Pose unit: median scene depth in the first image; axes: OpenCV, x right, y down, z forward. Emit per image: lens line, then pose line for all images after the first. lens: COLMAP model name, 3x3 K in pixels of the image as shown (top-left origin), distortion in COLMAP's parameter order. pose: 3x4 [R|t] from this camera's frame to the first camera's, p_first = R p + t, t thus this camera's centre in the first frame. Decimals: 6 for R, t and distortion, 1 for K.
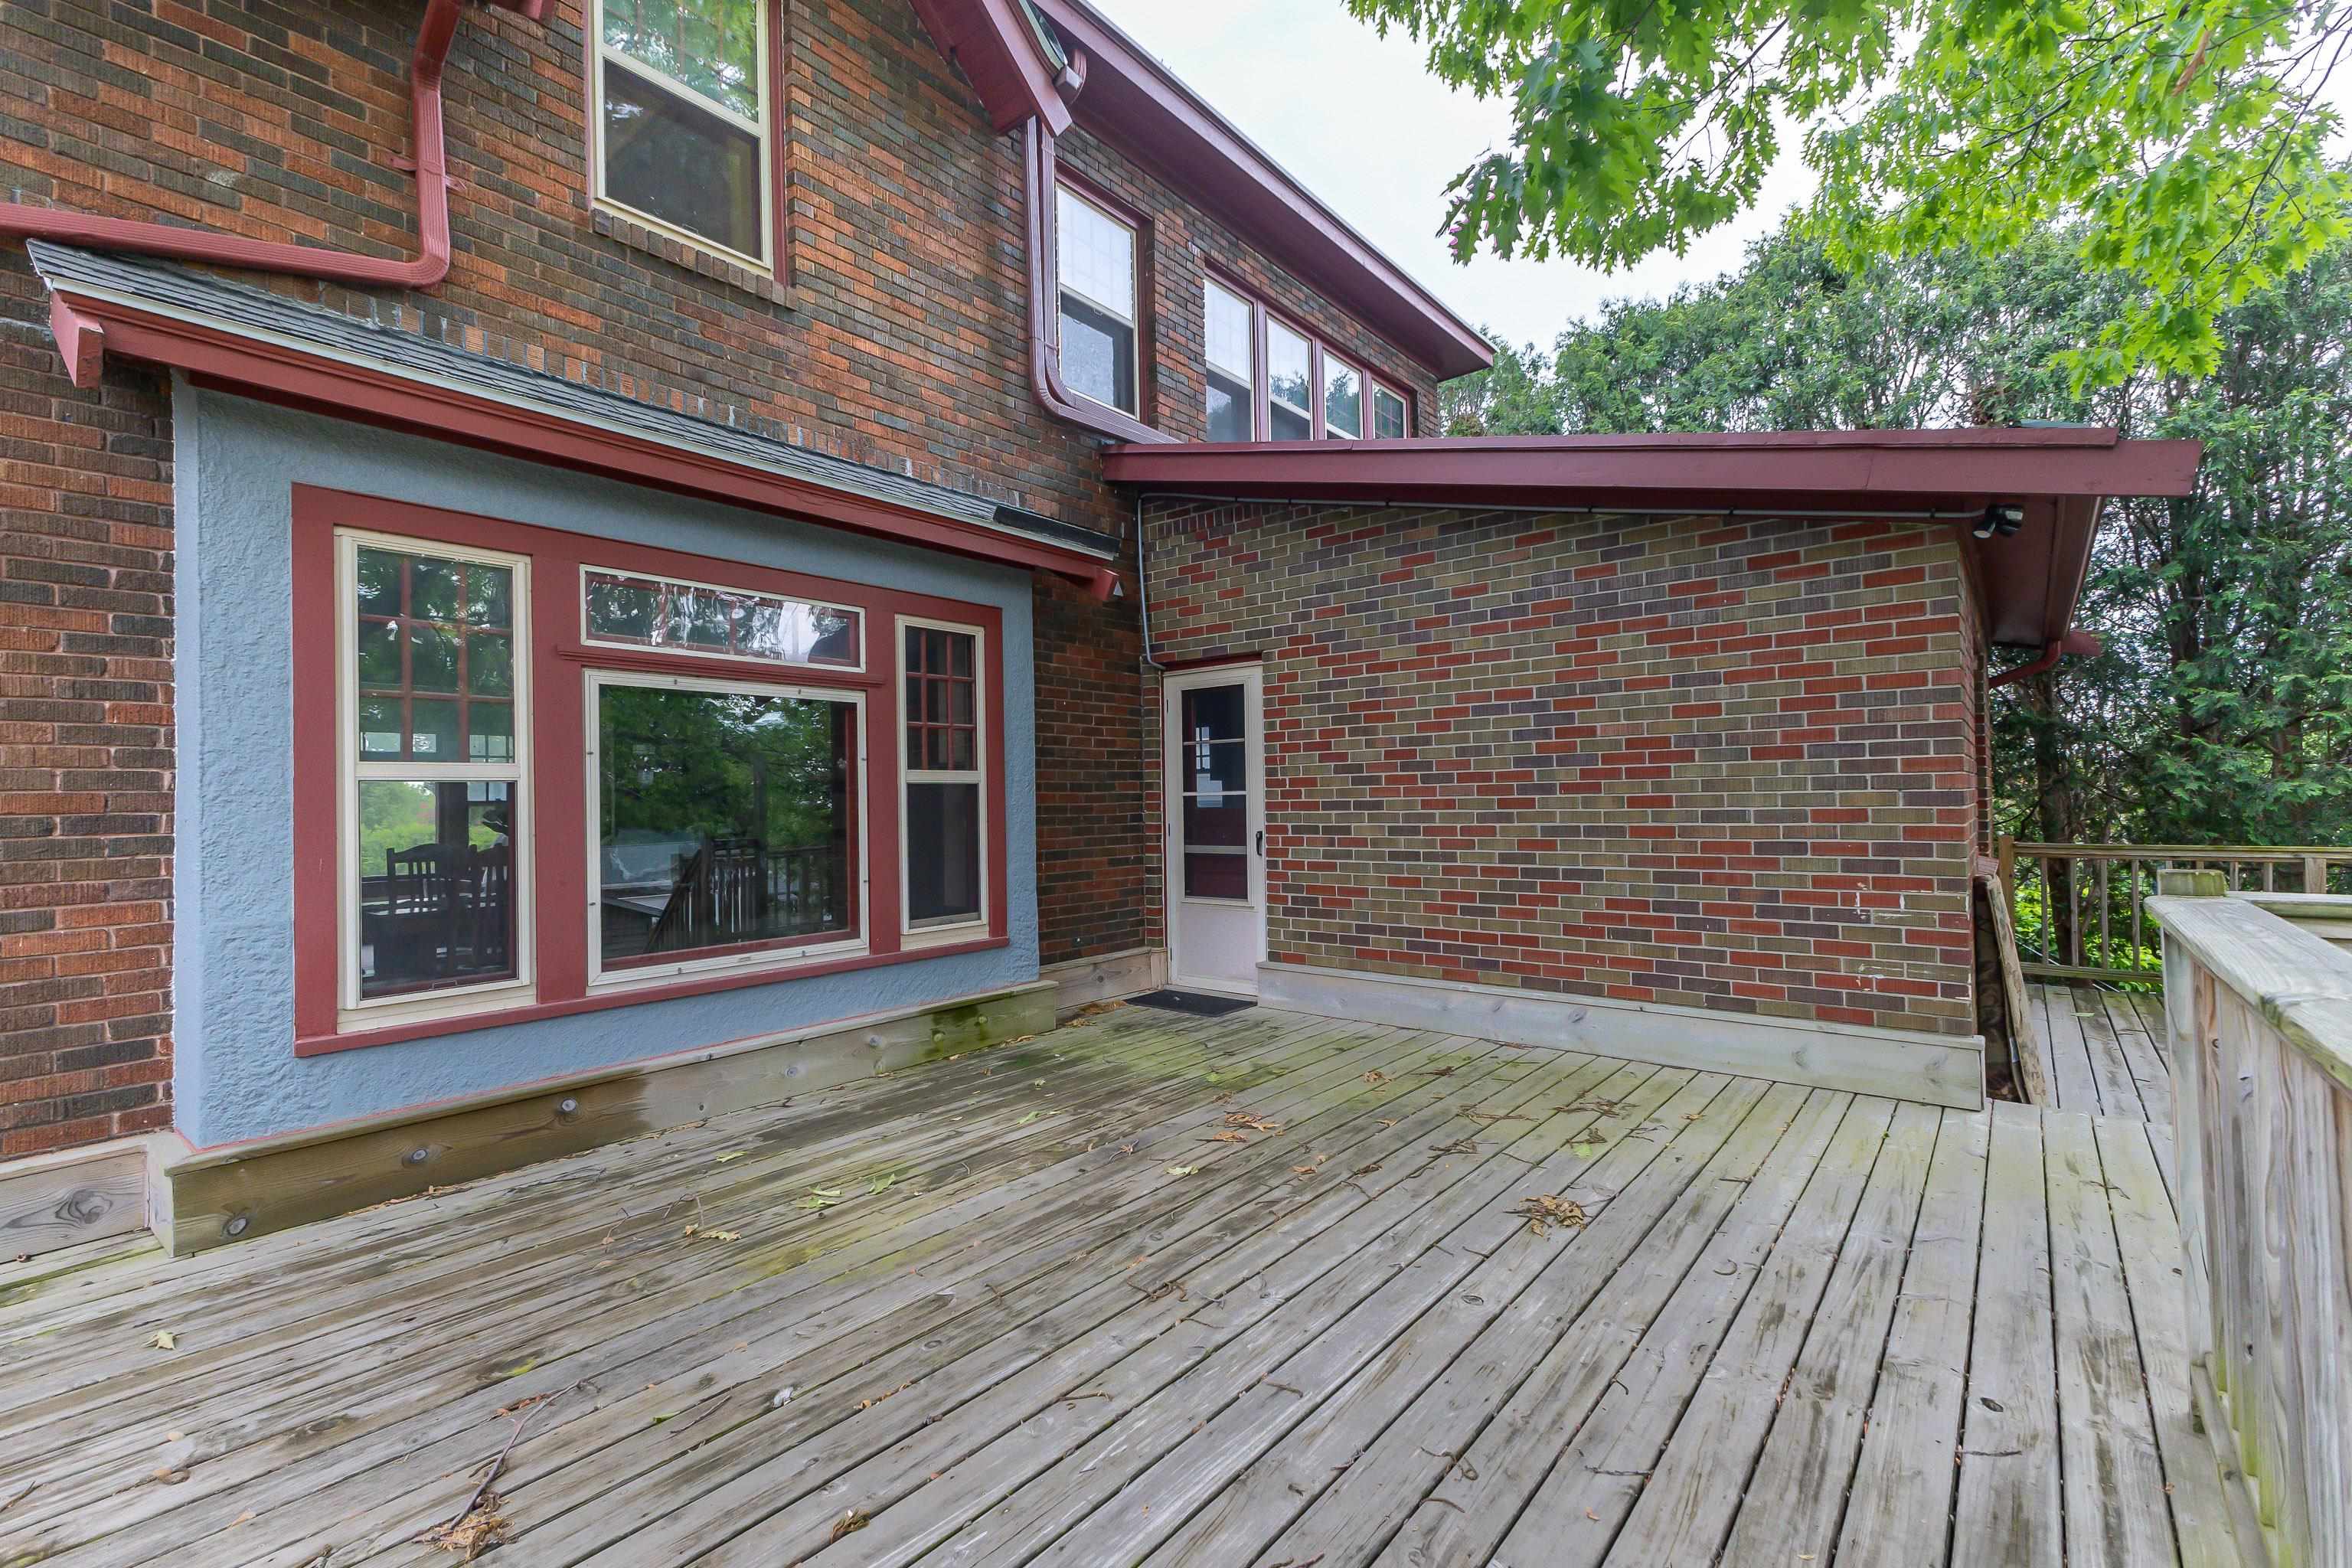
lens RADIAL K [[1019.7, 0, 1180.9], [0, 1019.7, 785.7], [0, 0, 1]] dist [0.015333, -0.000107]
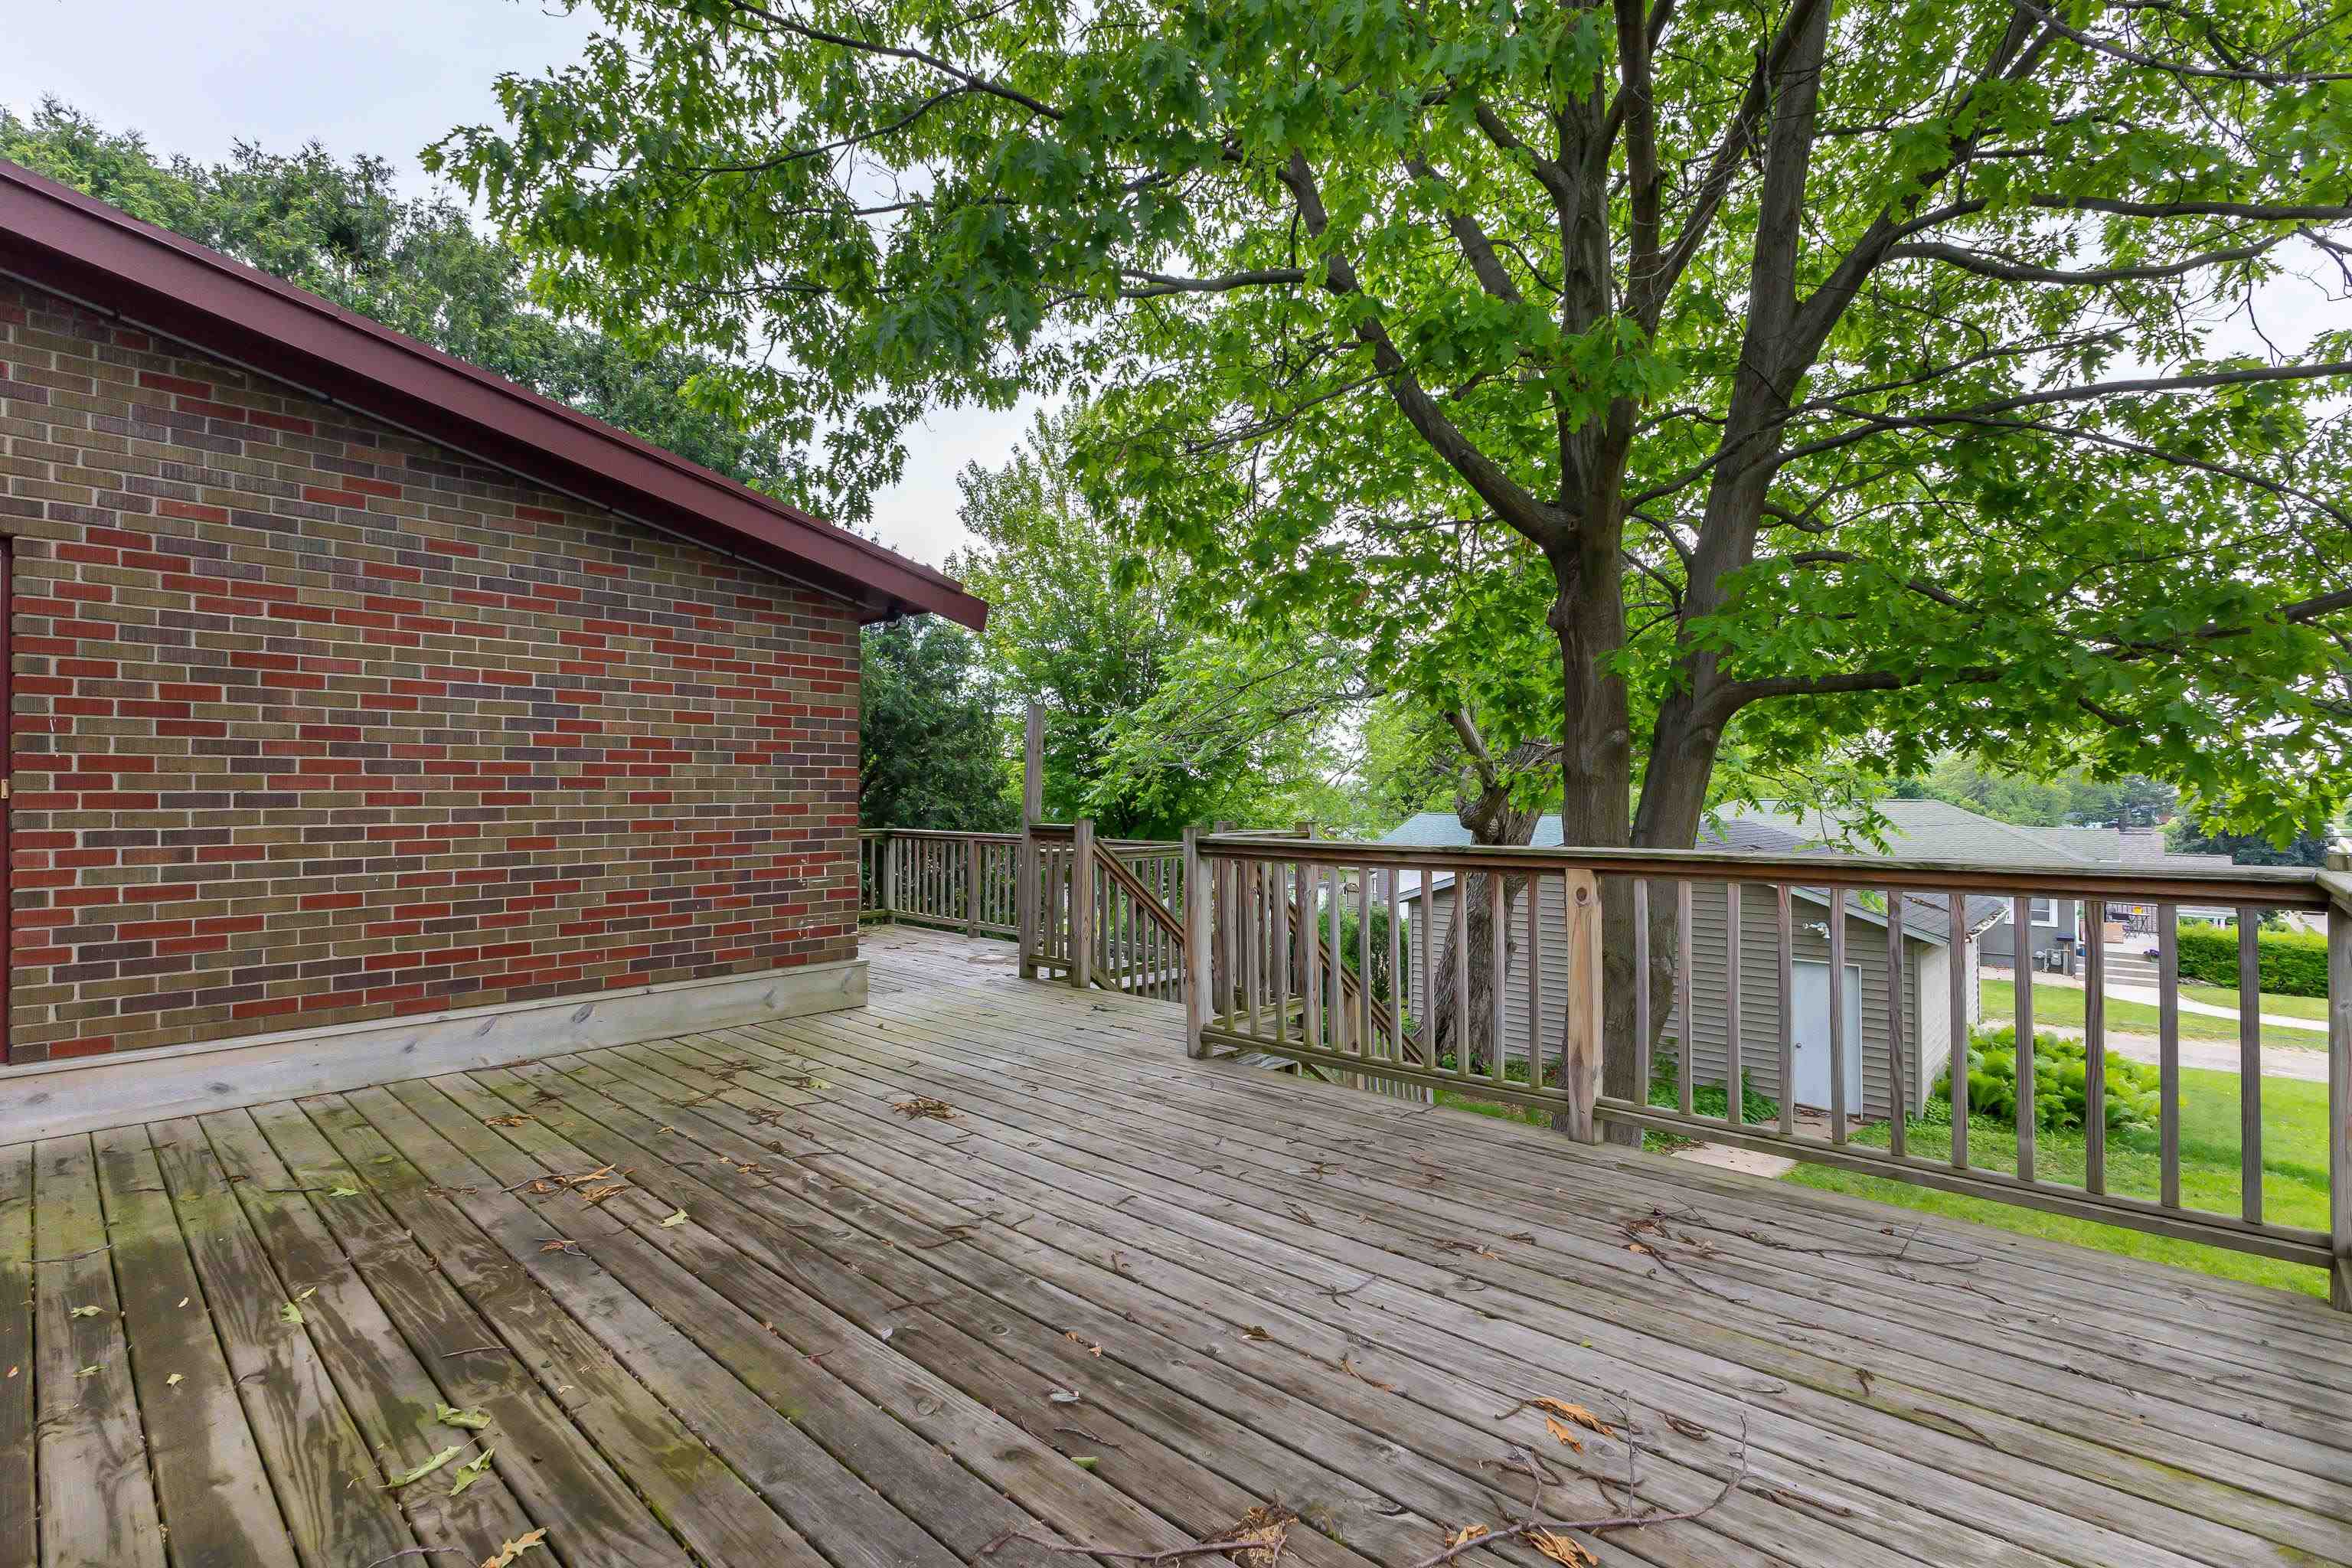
lens RADIAL K [[1068.8, 0, 1178.7], [0, 1068.8, 786.4], [0, 0, 1]] dist [-0.001159, -0.000077]
pose [[0.064051, 0.020999, 0.997726, -0.702367], [-0.014628, 0.999691, -0.020102, 0.020367], [-0.997839, -0.013307, 0.064338, 0.422125]]
